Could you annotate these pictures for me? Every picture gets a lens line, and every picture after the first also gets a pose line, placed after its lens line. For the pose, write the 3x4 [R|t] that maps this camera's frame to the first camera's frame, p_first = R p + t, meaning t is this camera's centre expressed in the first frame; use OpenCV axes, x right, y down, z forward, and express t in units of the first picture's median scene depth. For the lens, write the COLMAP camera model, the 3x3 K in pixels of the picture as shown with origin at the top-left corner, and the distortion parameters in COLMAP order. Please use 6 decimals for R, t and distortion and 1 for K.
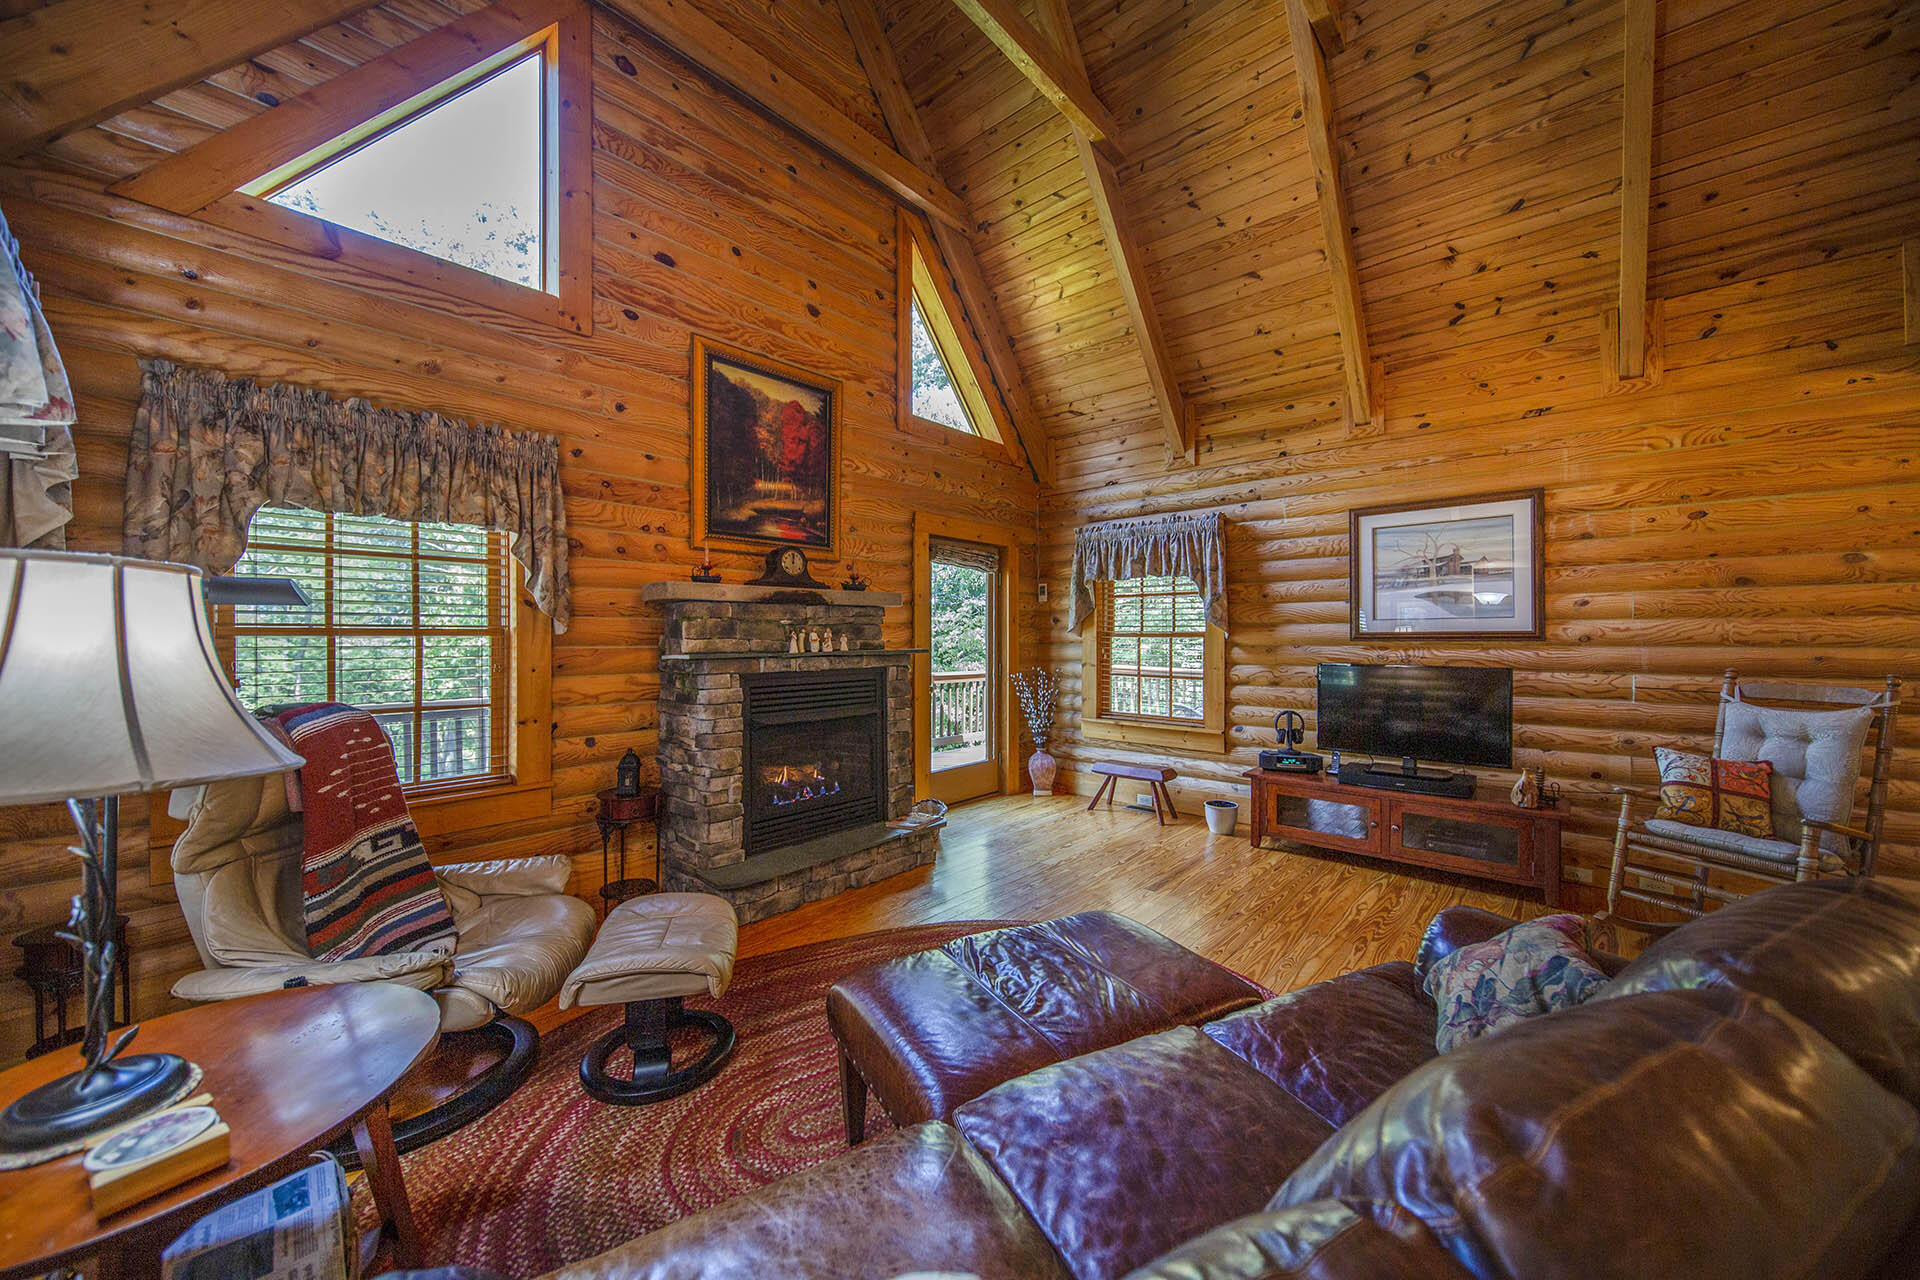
lens RADIAL K [[689.8, 0, 960.0], [0, 689.8, 640.0], [0, 0, 1]] dist [-0.001965, -0.000040]
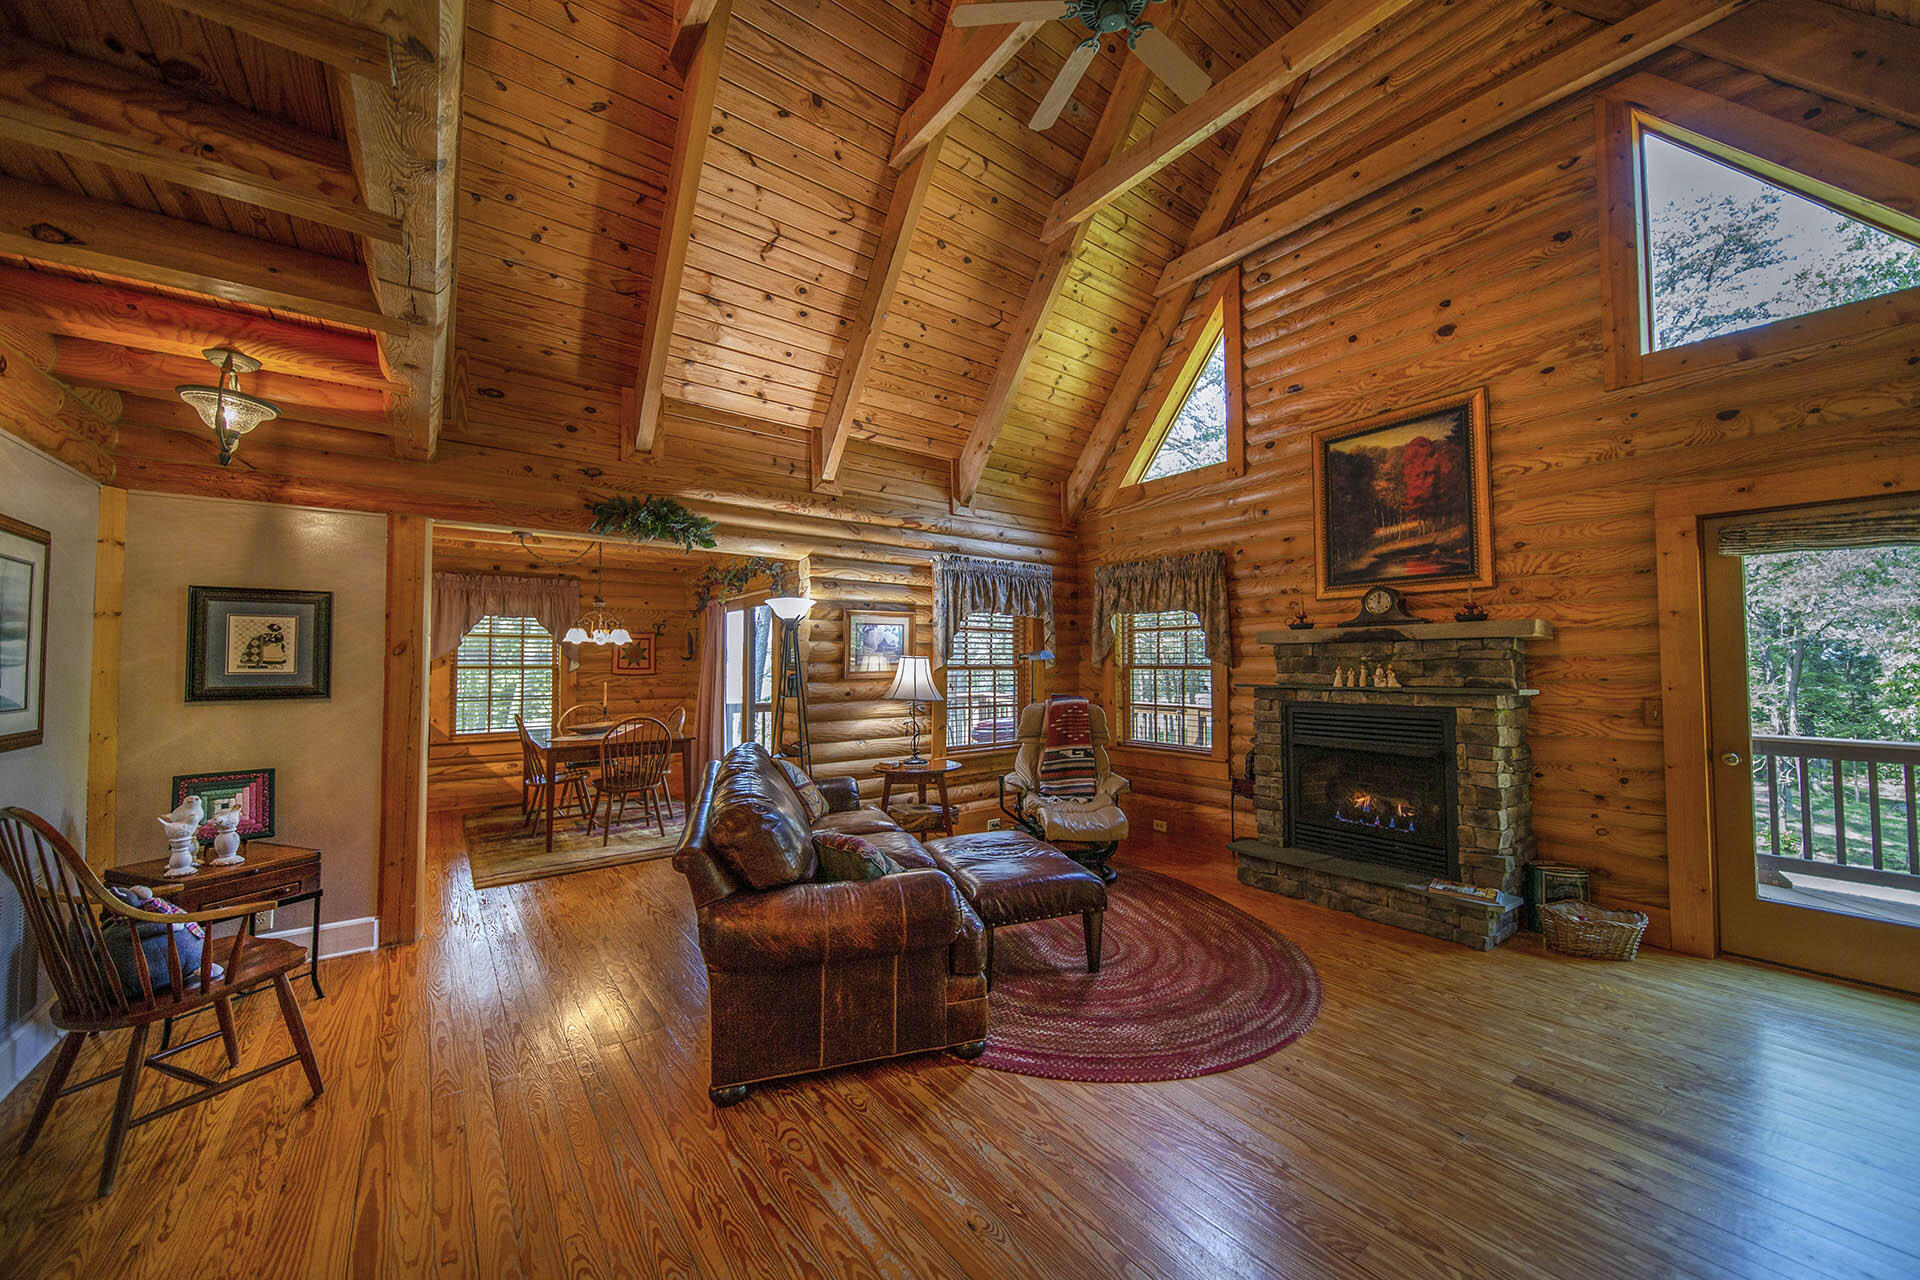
lens RADIAL K [[704.3, 0, 963.0], [0, 704.3, 638.3], [0, 0, 1]] dist [0.000232, 0.000042]
pose [[-0.194359, -0.031771, -0.980416, 0.898552], [-0.001875, 0.999486, -0.032018, -0.019778], [0.980929, -0.004385, -0.194318, 0.554074]]
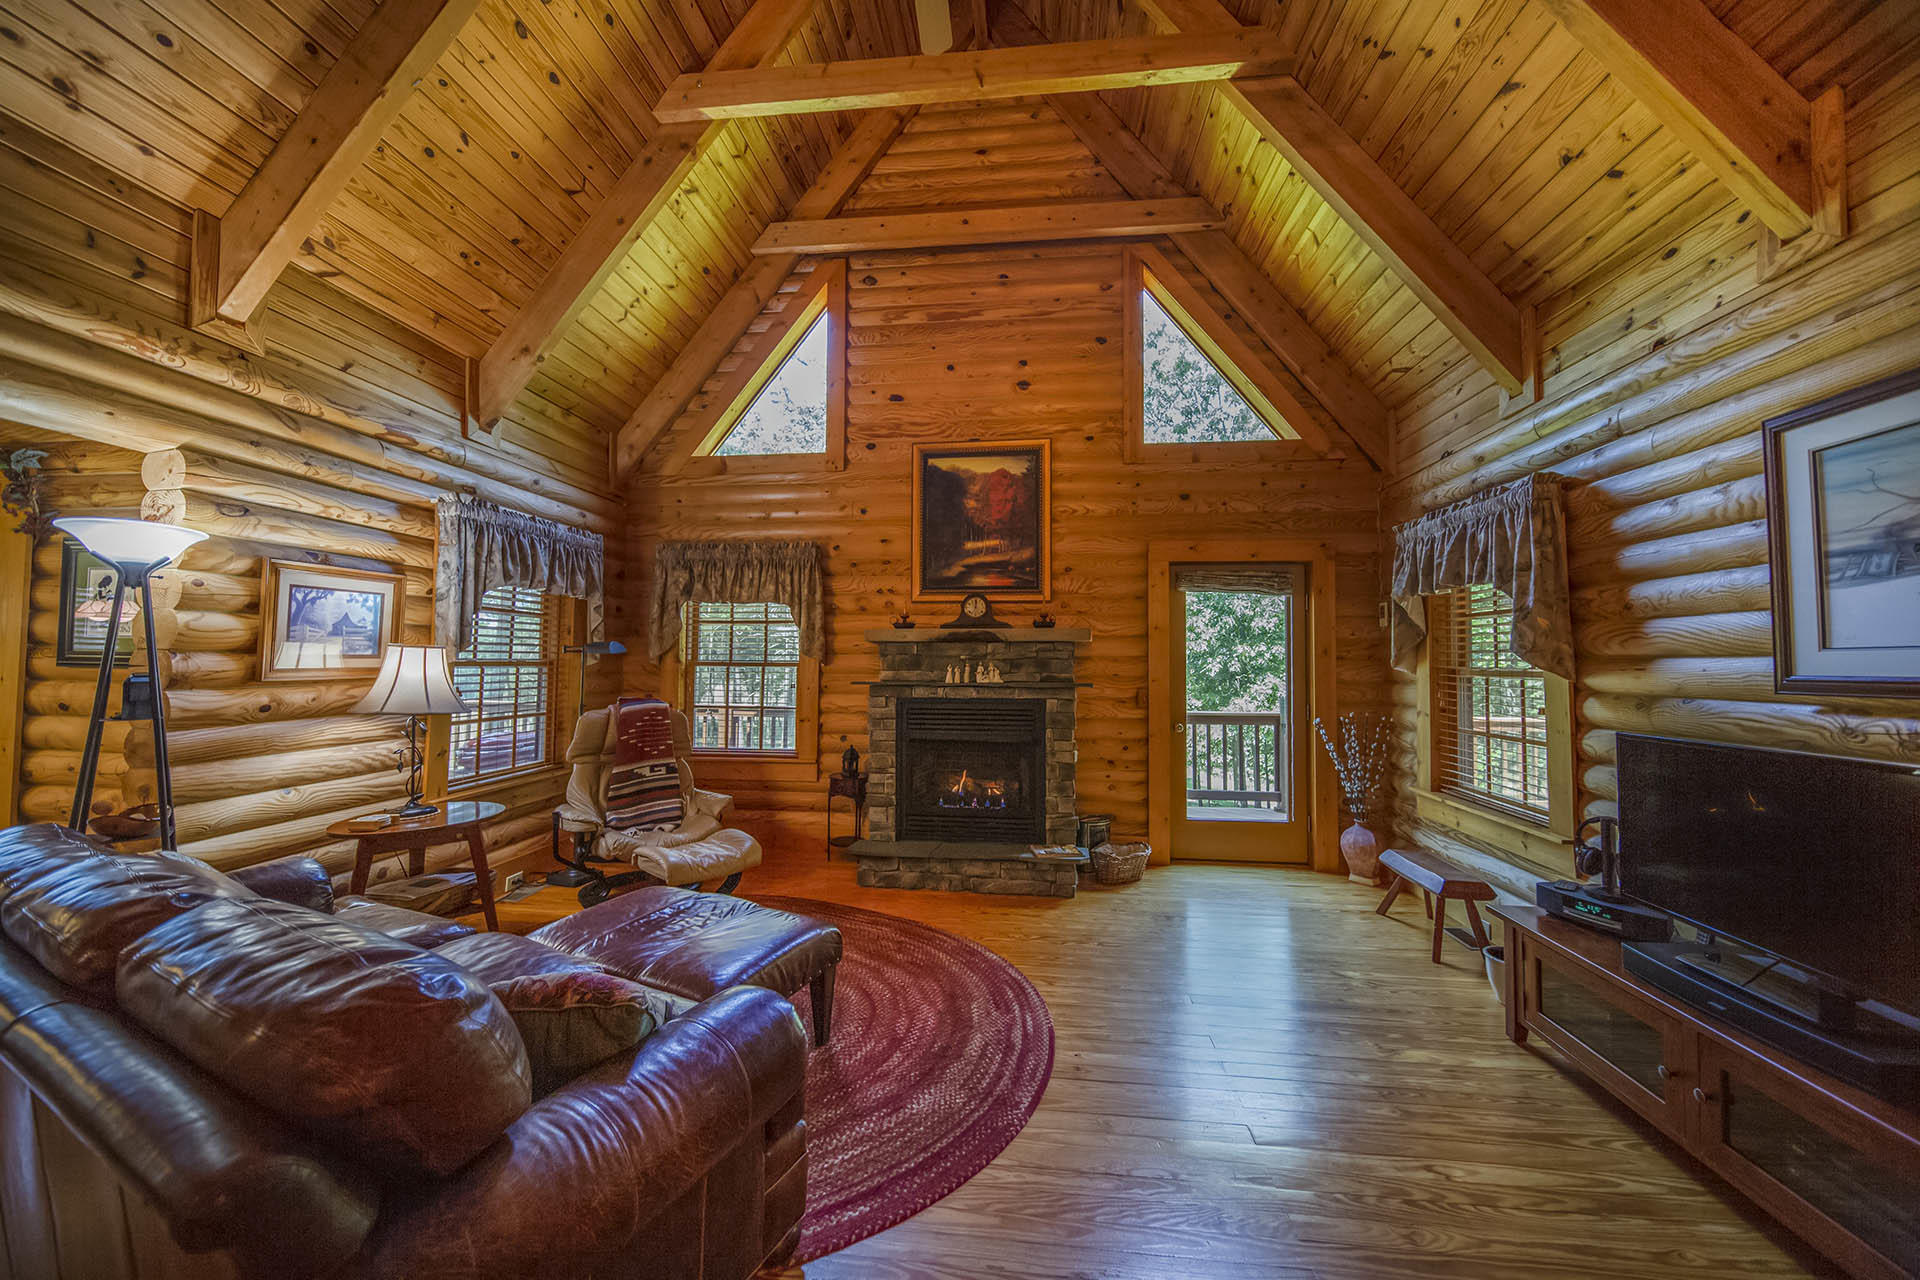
lens RADIAL K [[678.8, 0, 963.1], [0, 678.8, 638.6], [0, 0, 1]] dist [-0.000856, -0.000228]
pose [[0.576669, -0.022672, -0.816664, 0.670553], [-0.011996, 0.999272, -0.036212, -0.014389], [0.816890, 0.030679, 0.575977, 0.291723]]
